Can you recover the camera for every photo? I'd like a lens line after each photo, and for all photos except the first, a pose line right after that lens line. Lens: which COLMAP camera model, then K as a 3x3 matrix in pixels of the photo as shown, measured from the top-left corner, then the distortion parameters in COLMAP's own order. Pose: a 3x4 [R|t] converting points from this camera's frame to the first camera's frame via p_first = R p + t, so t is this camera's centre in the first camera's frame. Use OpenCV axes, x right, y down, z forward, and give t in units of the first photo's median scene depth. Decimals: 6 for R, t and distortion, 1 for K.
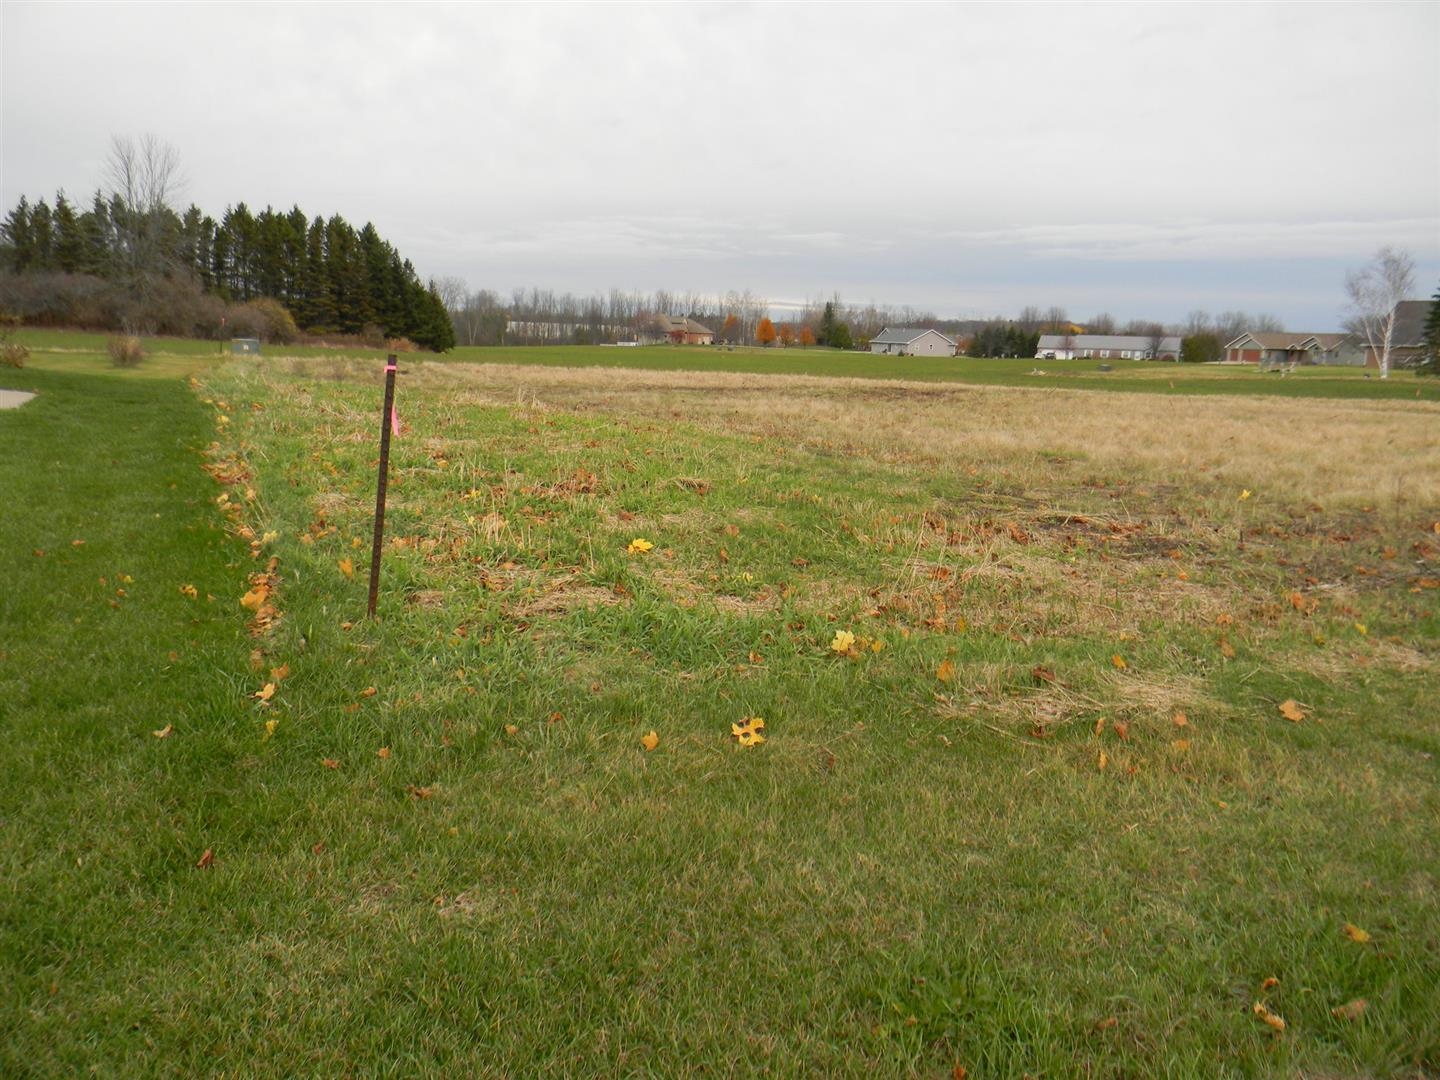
lens RADIAL K [[1148.0, 0, 710.2], [0, 1148.0, 557.7], [0, 0, 1]] dist [0.005256, -0.018353]
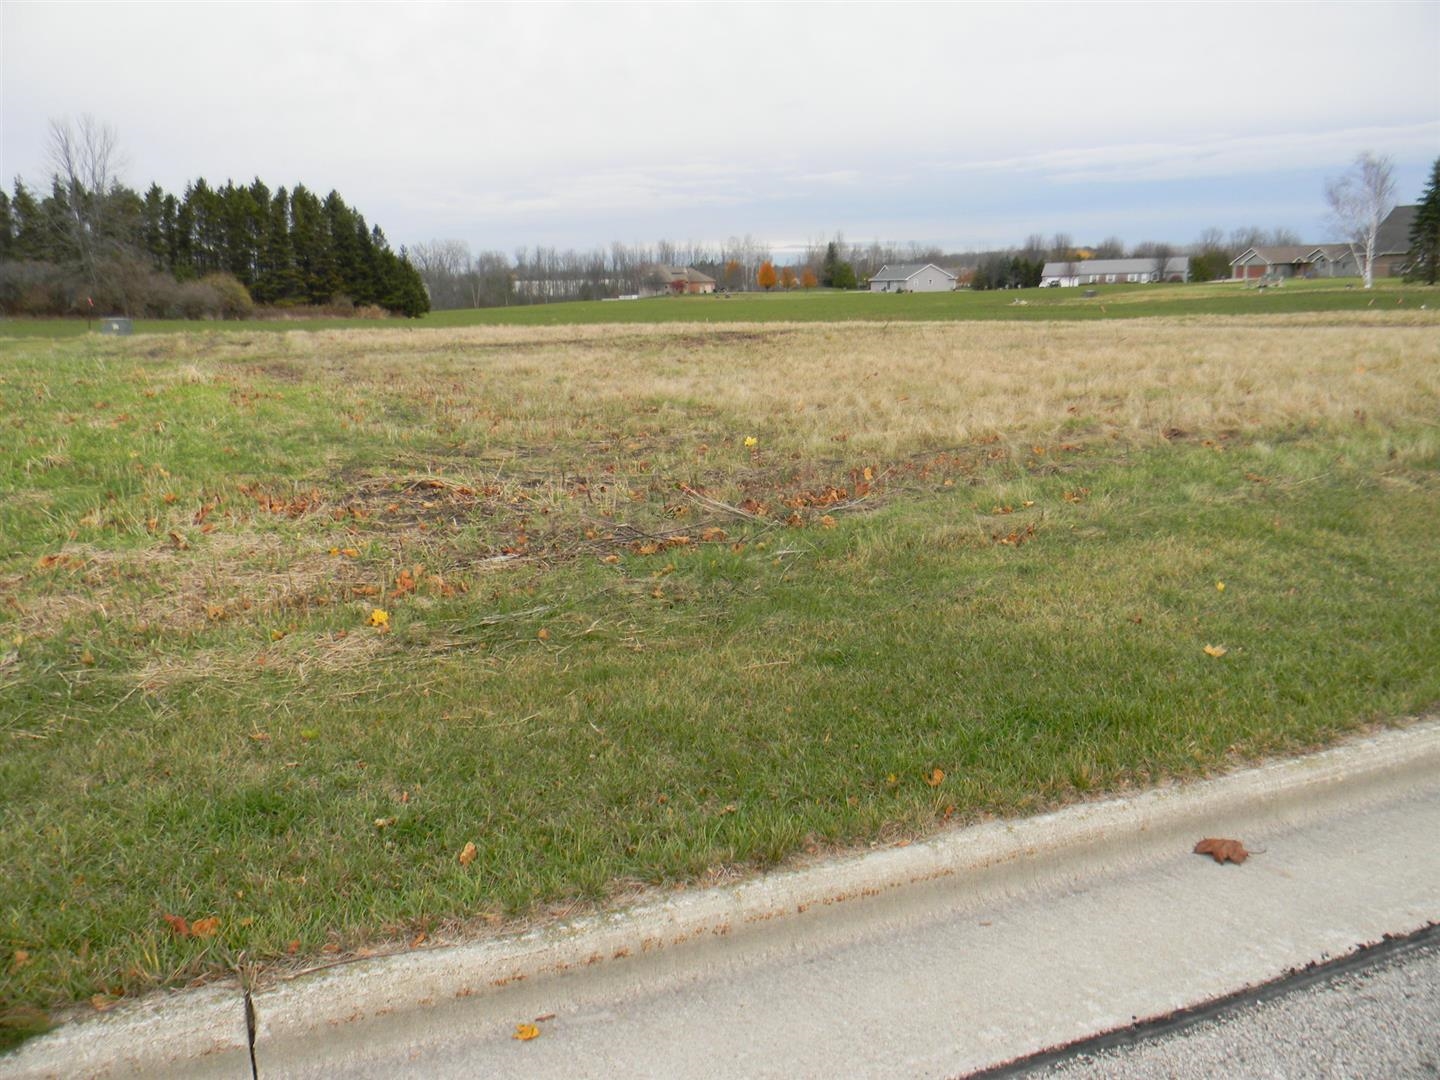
lens RADIAL K [[1148.0, 0, 711.9], [0, 1148.0, 552.4], [0, 0, 1]] dist [0.005256, -0.018353]
pose [[0.998197, -0.053268, -0.027679, 0.122372], [0.054301, 0.997800, 0.038022, -0.000650], [0.025593, -0.039456, 0.998894, 0.023126]]
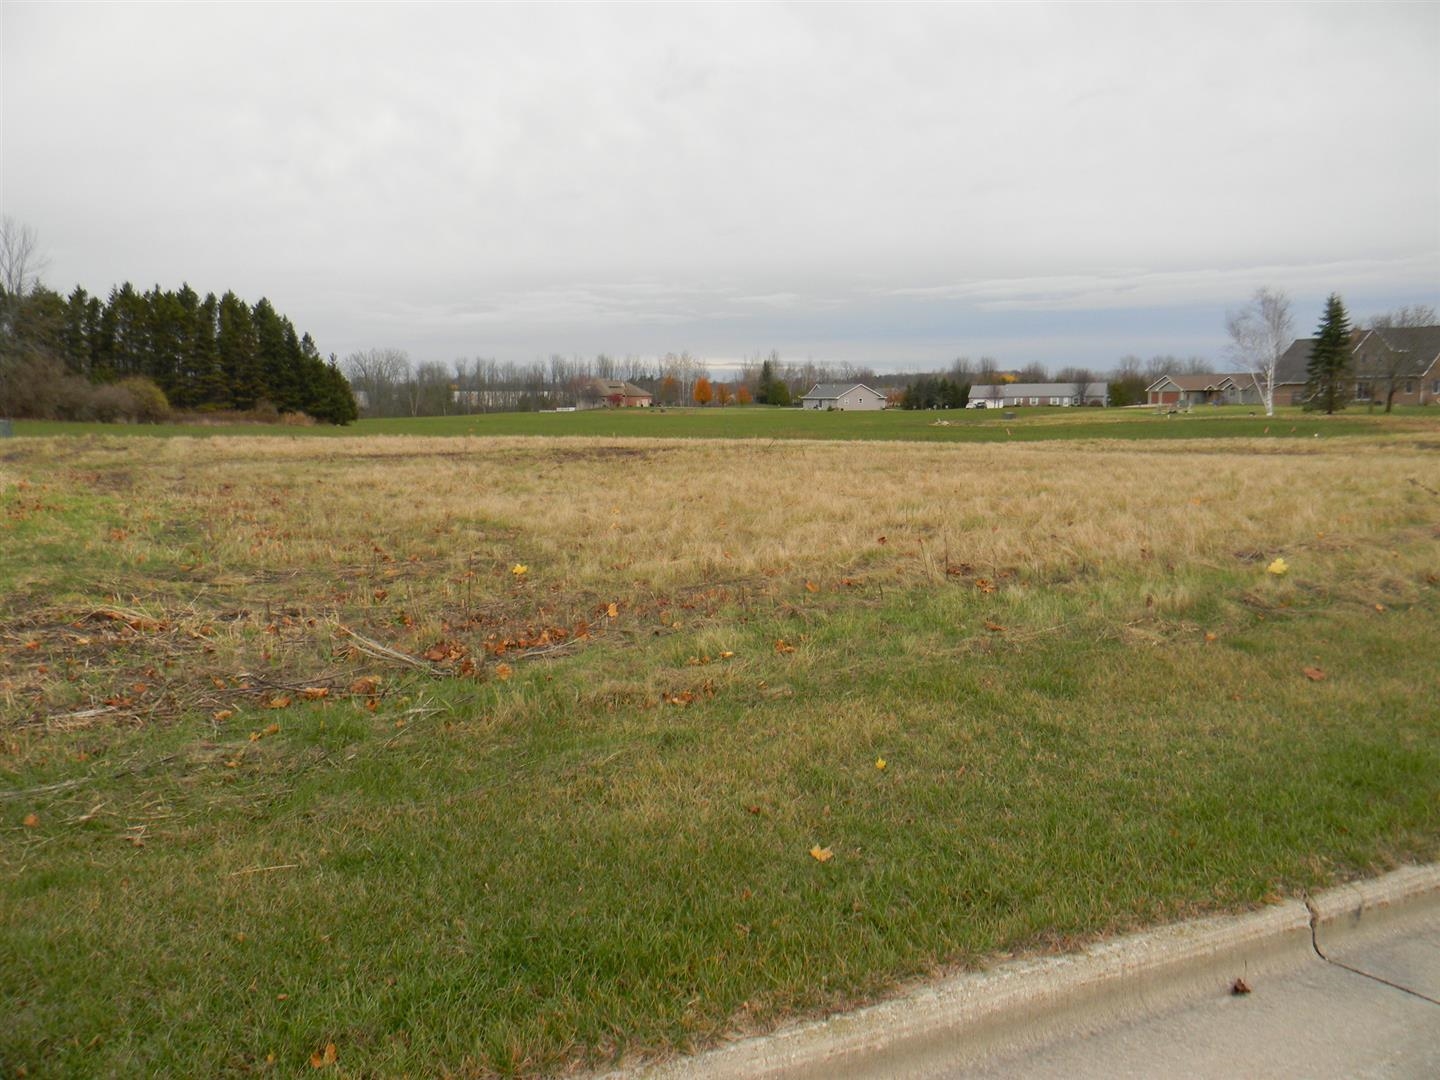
lens RADIAL K [[1148.0, 0, 713.2], [0, 1148.0, 547.7], [0, 0, 1]] dist [0.005256, -0.018353]
pose [[0.998667, -0.040736, 0.031703, 0.156240], [0.042577, 0.997305, -0.059754, -0.003730], [-0.029184, 0.061024, 0.997710, 0.040903]]
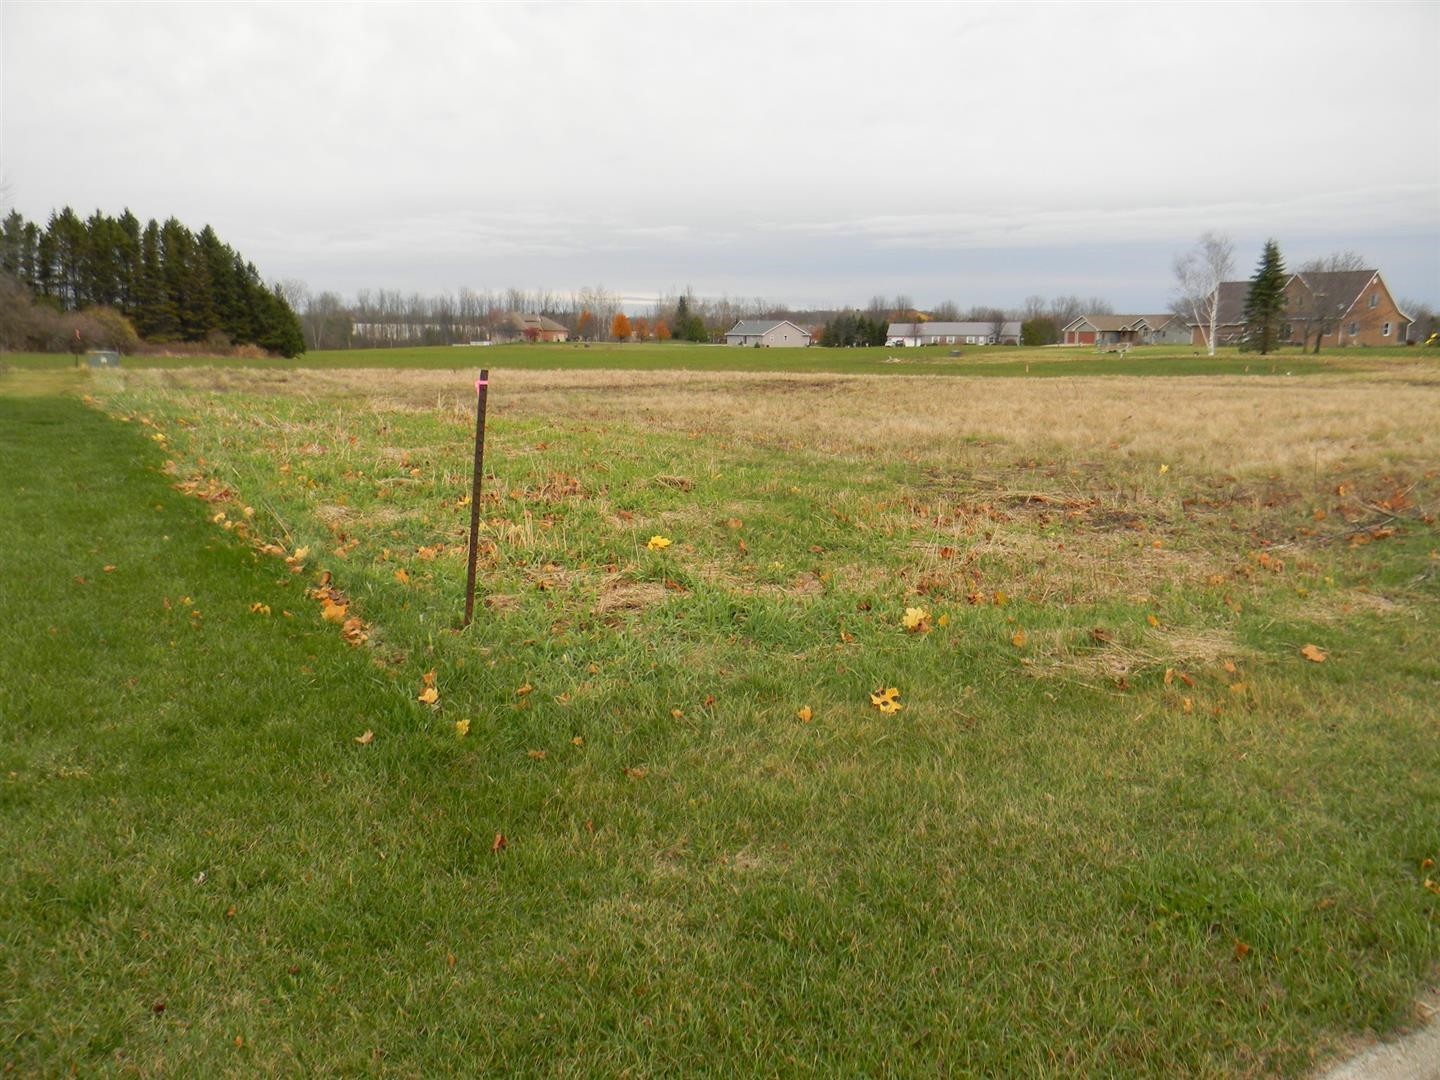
lens RADIAL K [[1148.0, 0, 716.0], [0, 1148.0, 557.1], [0, 0, 1]] dist [0.005256, -0.018353]
pose [[0.990959, -0.052210, 0.123589, -0.029608], [0.051731, 0.998636, 0.007089, -0.000350], [-0.123790, -0.000631, 0.992308, -0.008946]]
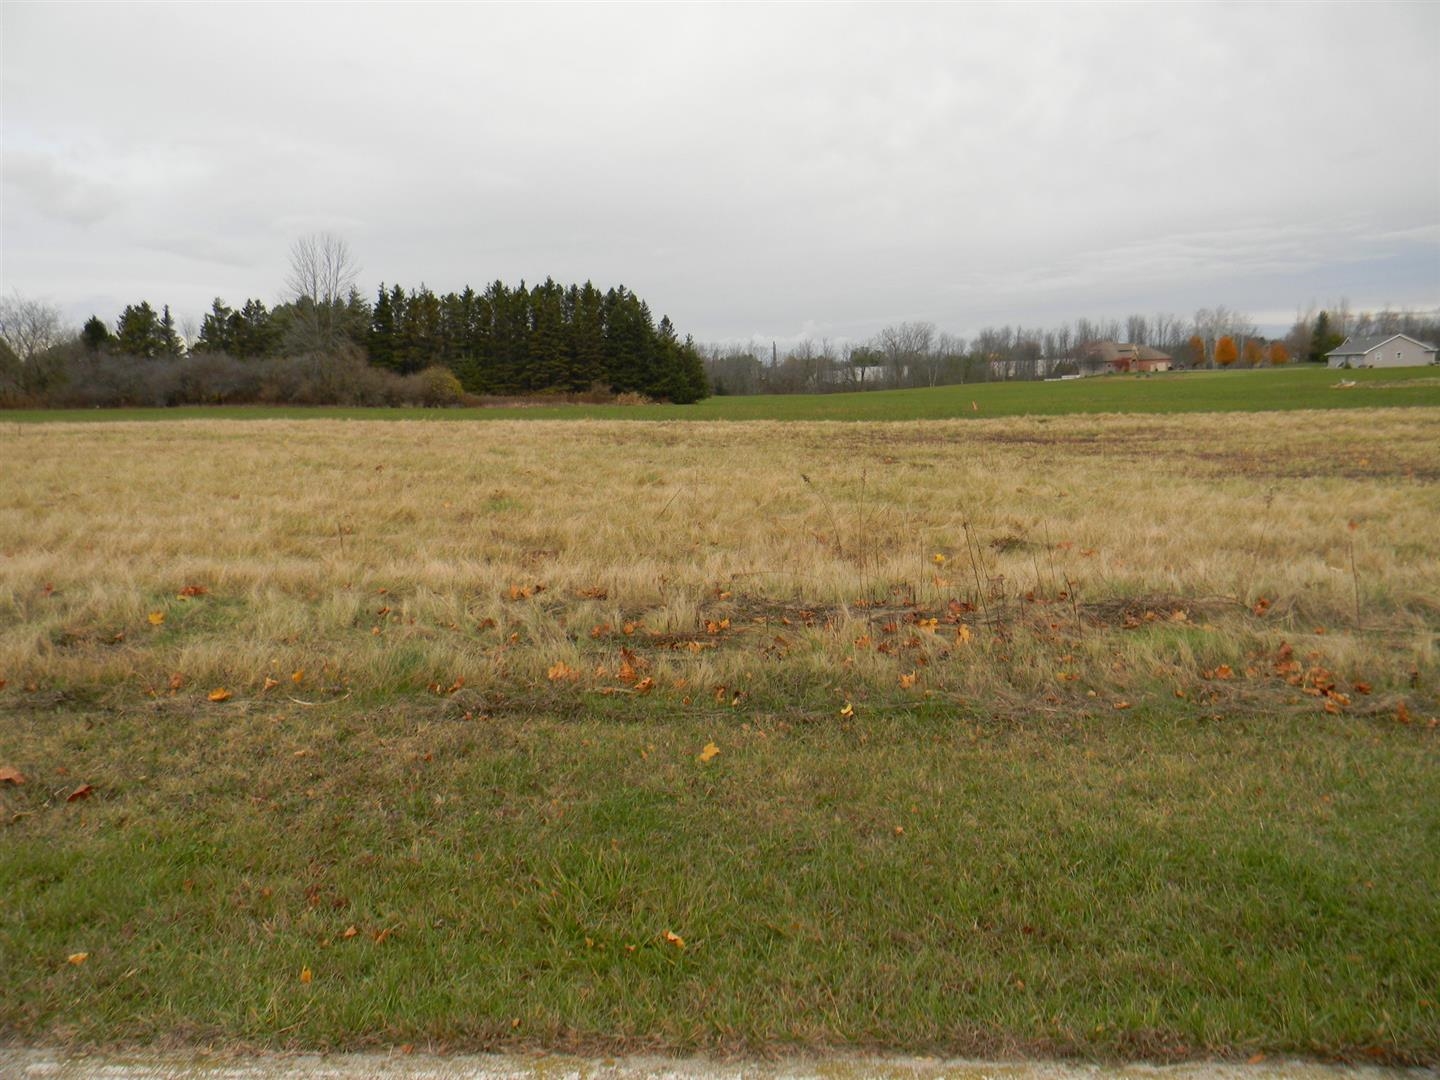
lens RADIAL K [[1148.0, 0, 712.0], [0, 1148.0, 541.6], [0, 0, 1]] dist [0.005256, -0.018353]
pose [[0.886064, -0.003396, -0.463550, 0.826109], [-0.019893, 0.998773, -0.045342, -0.035046], [0.463136, 0.049398, 0.884910, 0.377341]]
